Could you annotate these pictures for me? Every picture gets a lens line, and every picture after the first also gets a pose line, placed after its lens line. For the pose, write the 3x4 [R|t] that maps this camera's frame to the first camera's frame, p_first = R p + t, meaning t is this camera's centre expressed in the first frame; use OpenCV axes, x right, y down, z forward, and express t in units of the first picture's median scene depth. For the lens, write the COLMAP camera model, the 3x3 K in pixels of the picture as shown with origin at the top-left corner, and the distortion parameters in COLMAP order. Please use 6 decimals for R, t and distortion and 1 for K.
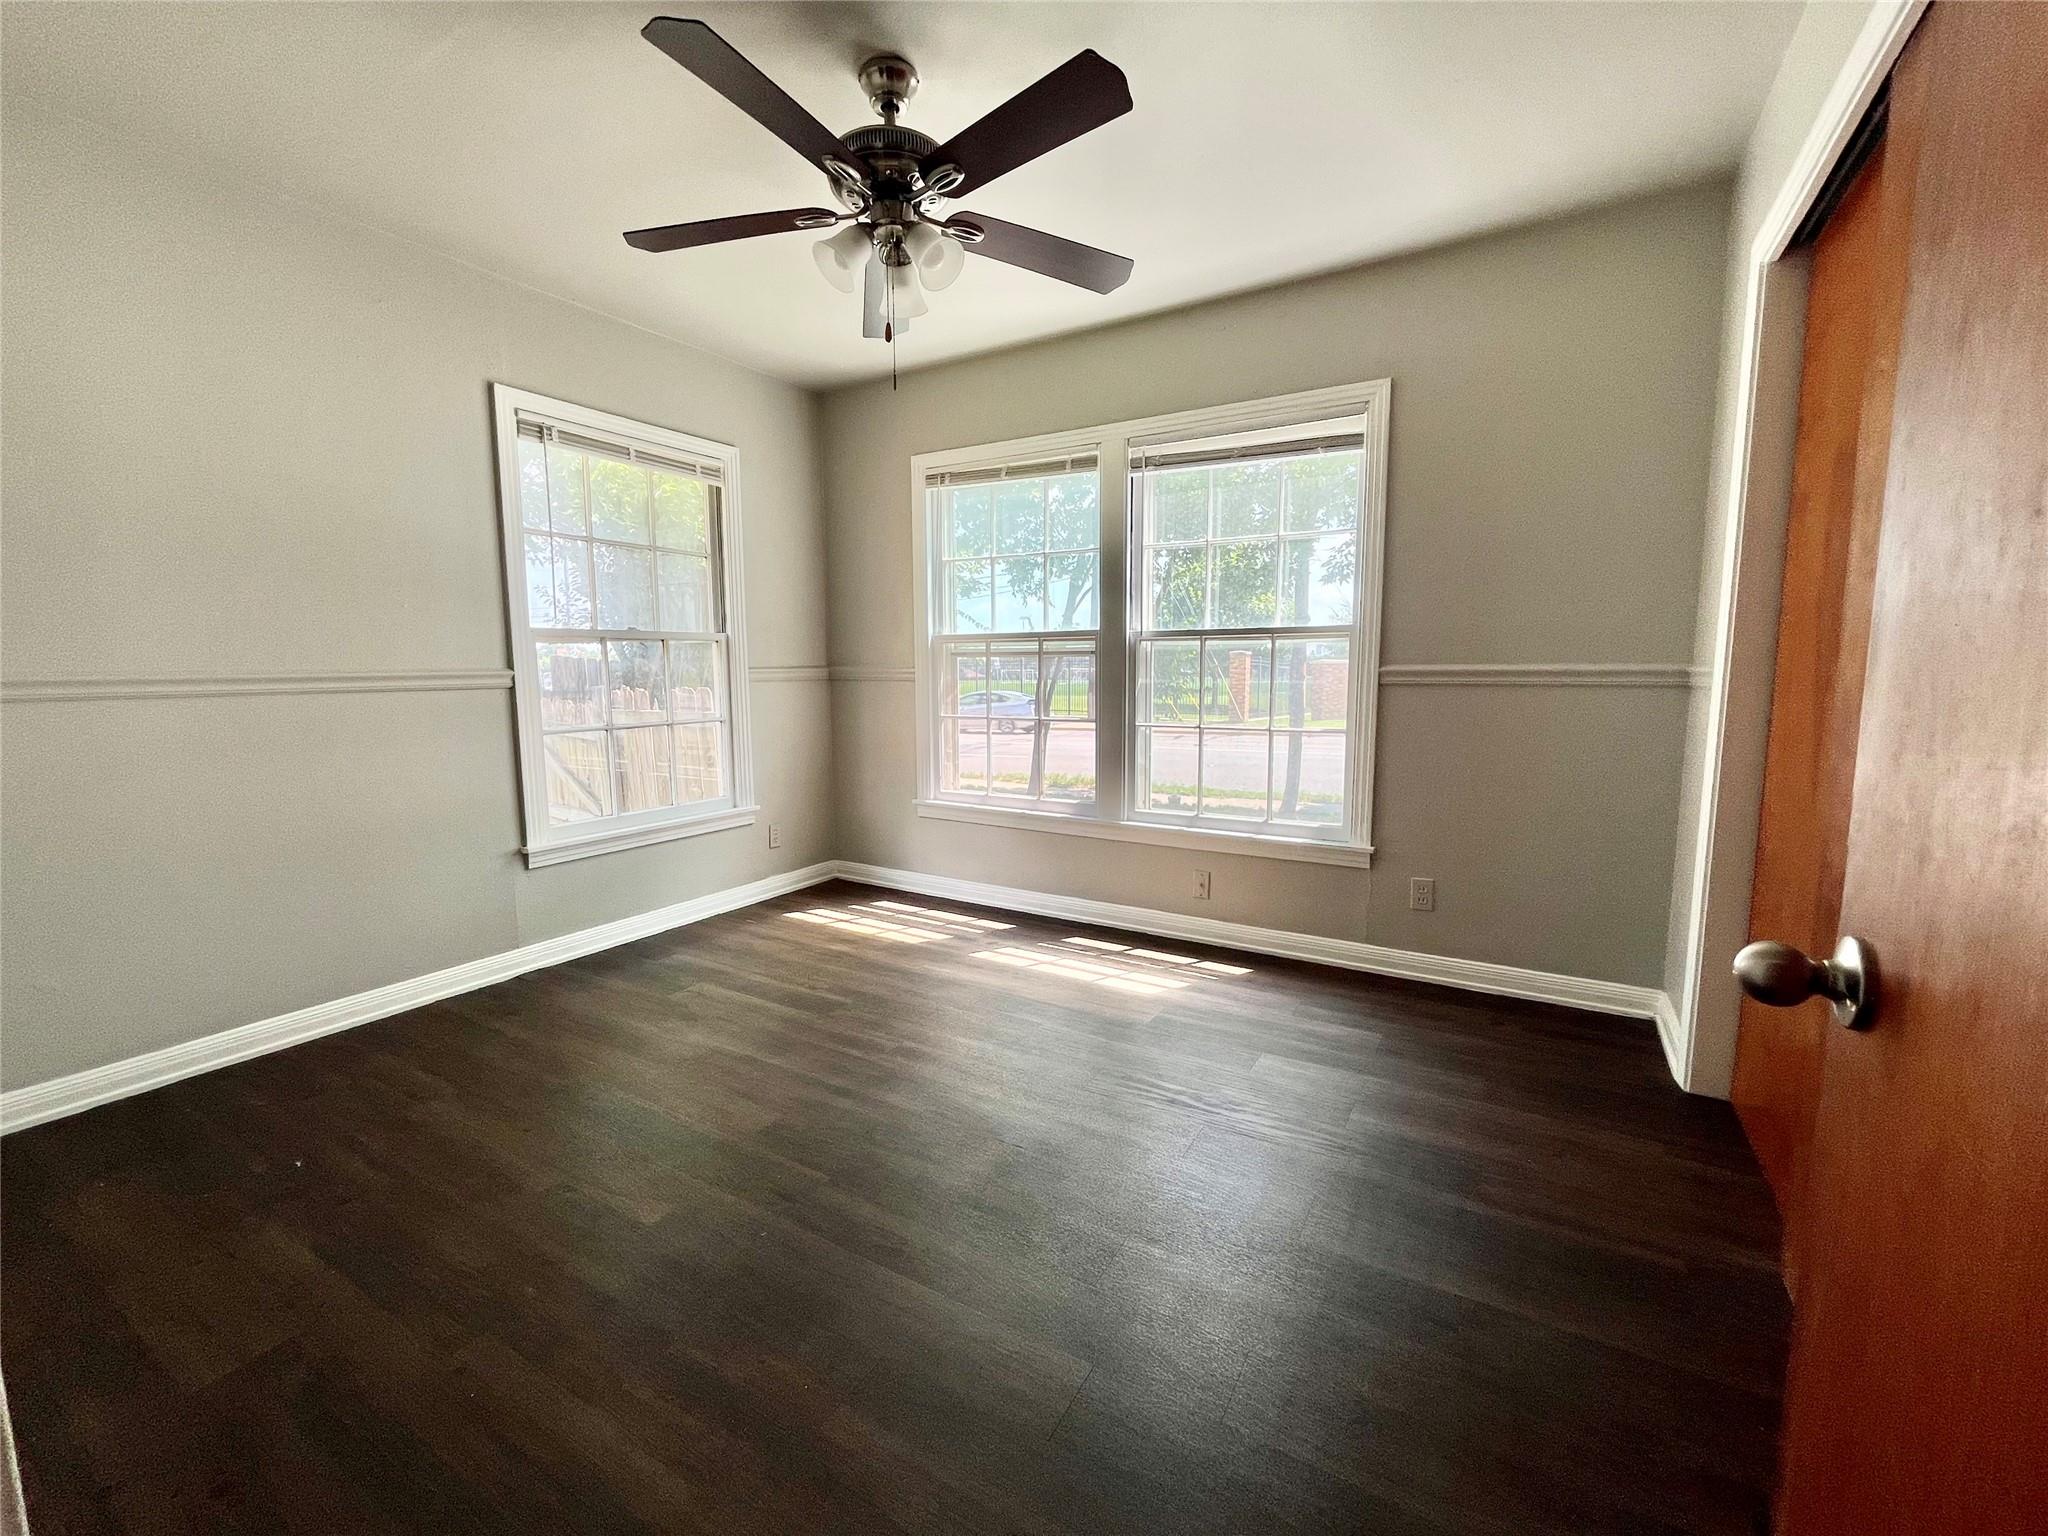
lens RADIAL K [[836.6, 0, 1021.2], [0, 836.6, 764.5], [0, 0, 1]] dist [0.001671, 0.000229]
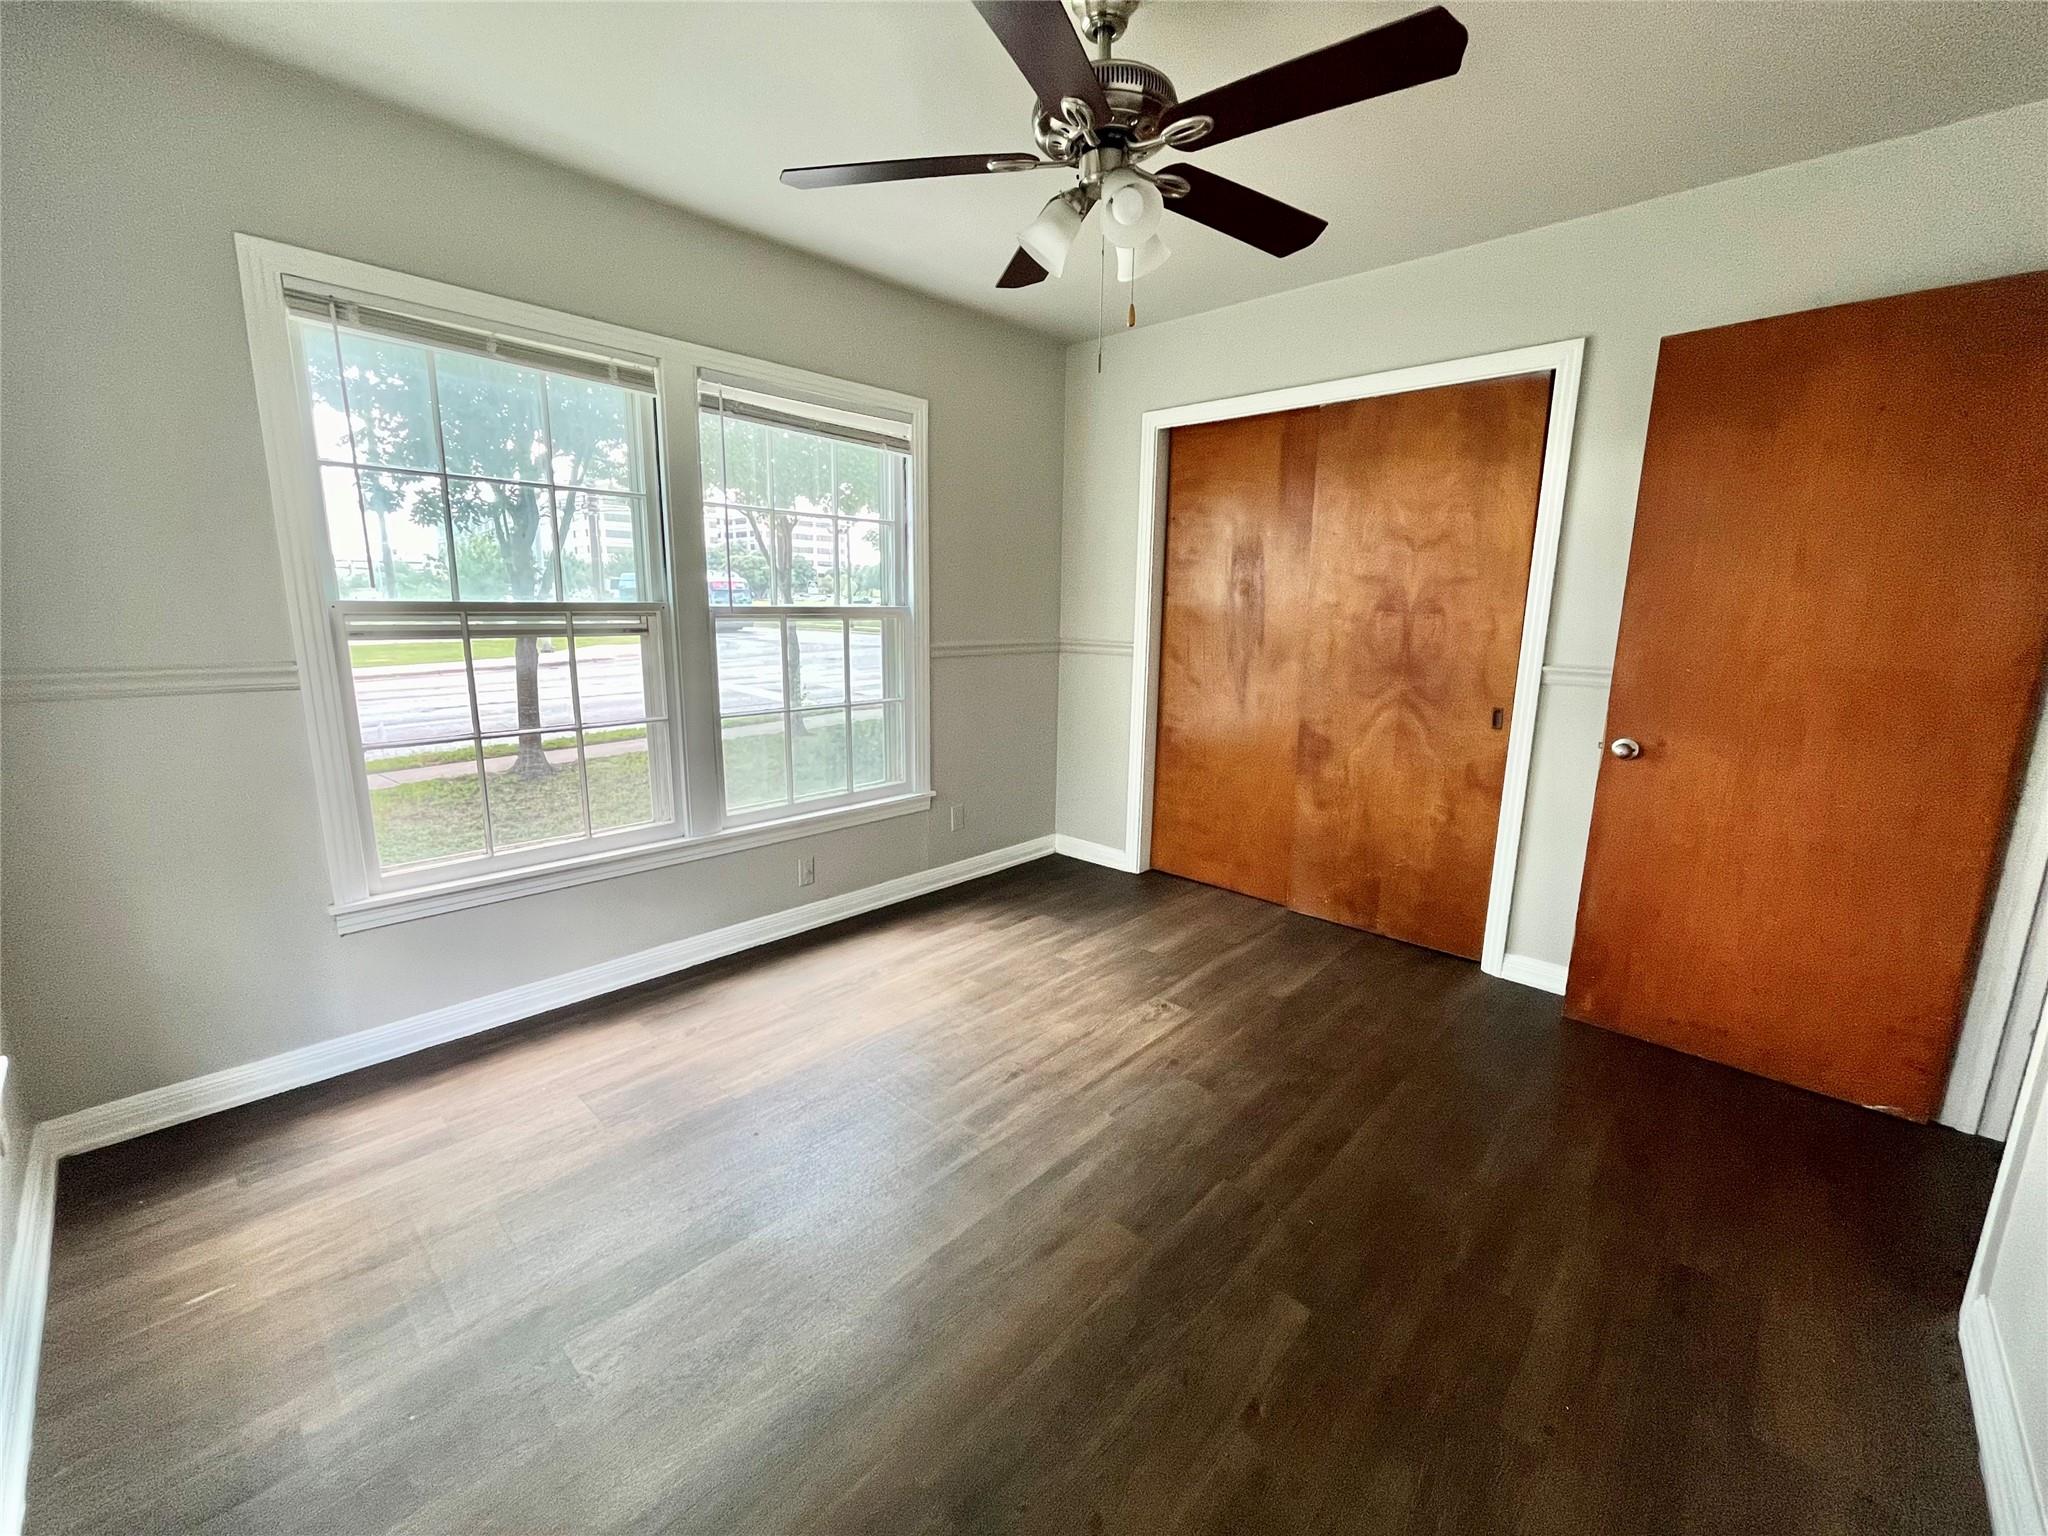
lens RADIAL K [[836.6, 0, 1020.3], [0, 836.6, 760.3], [0, 0, 1]] dist [0.001671, 0.000229]
pose [[0.210443, -0.176920, 0.961464, -0.728477], [0.097518, 0.982382, 0.159424, -0.128265], [-0.972730, 0.060210, 0.223989, 0.601102]]
